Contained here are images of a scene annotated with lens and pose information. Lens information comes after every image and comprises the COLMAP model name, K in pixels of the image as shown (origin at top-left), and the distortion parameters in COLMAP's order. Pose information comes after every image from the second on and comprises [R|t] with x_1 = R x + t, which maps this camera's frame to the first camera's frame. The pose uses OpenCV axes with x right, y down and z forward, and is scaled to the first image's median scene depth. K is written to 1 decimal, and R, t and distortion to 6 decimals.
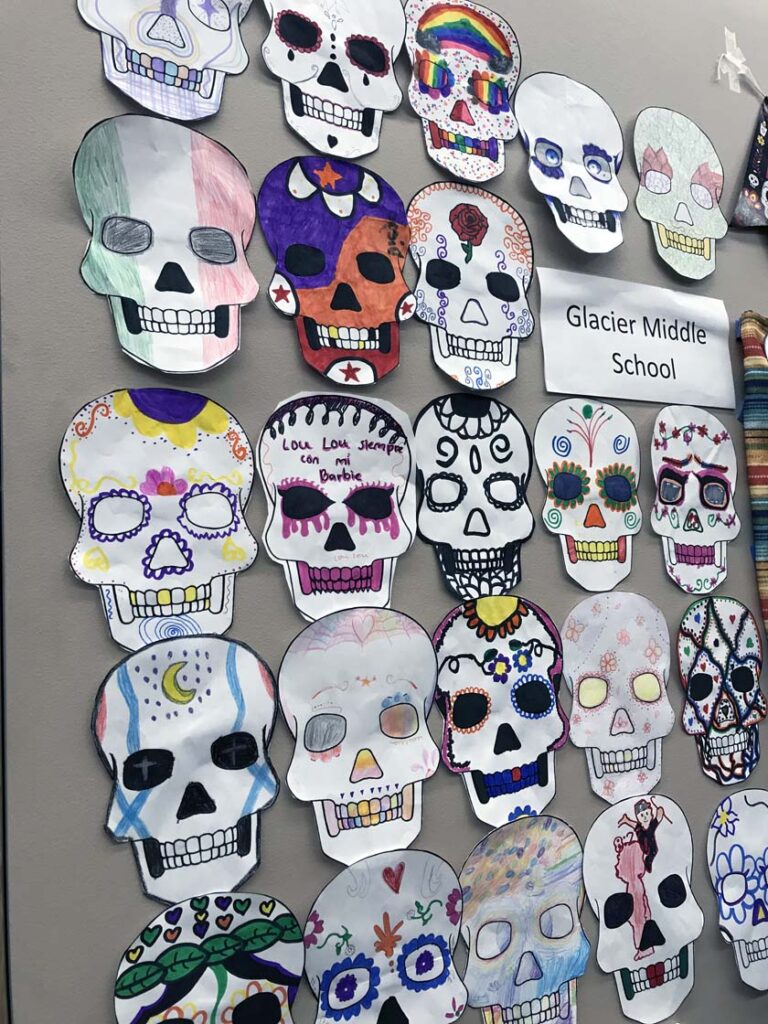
lens RADIAL K [[827.2, 0, 385.9], [0, 827.2, 506.9], [0, 0, 1]] dist [0.016036, -0.001673]
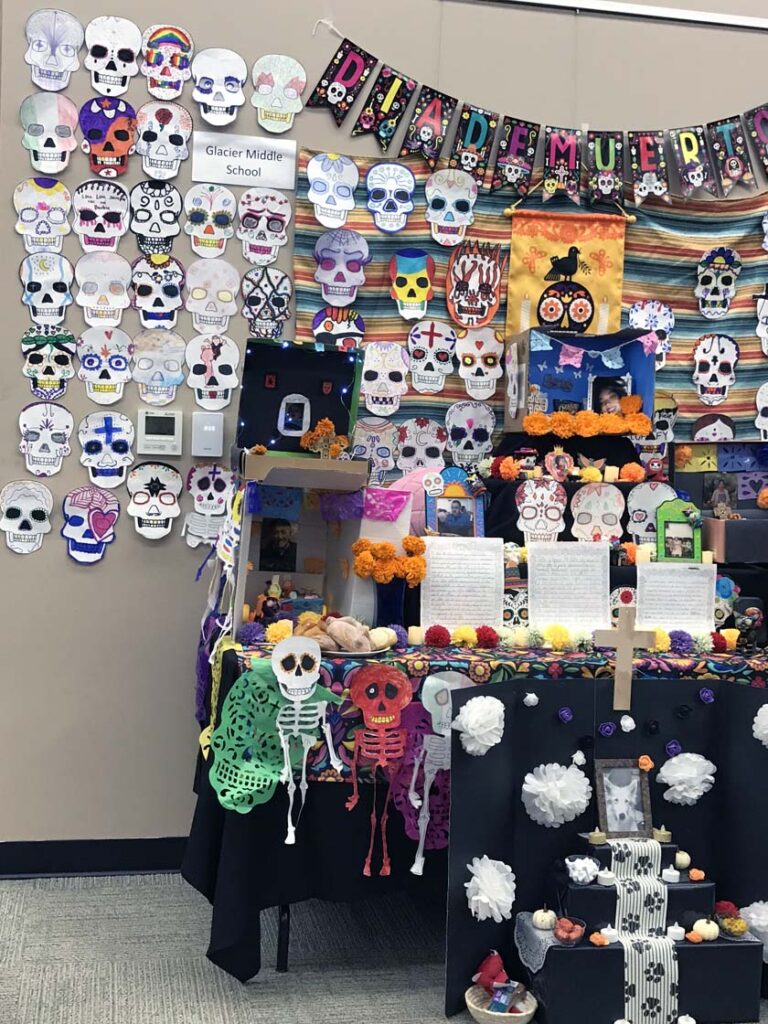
lens RADIAL K [[1330.3, 0, 384.2], [0, 1330.3, 514.0], [0, 0, 1]] dist [0.019310, 0.000000]
pose [[0.960549, 0.106206, -0.257032, 2.193578], [-0.063349, 0.983470, 0.169630, 0.163953], [0.270799, -0.146655, 0.951399, -3.362641]]
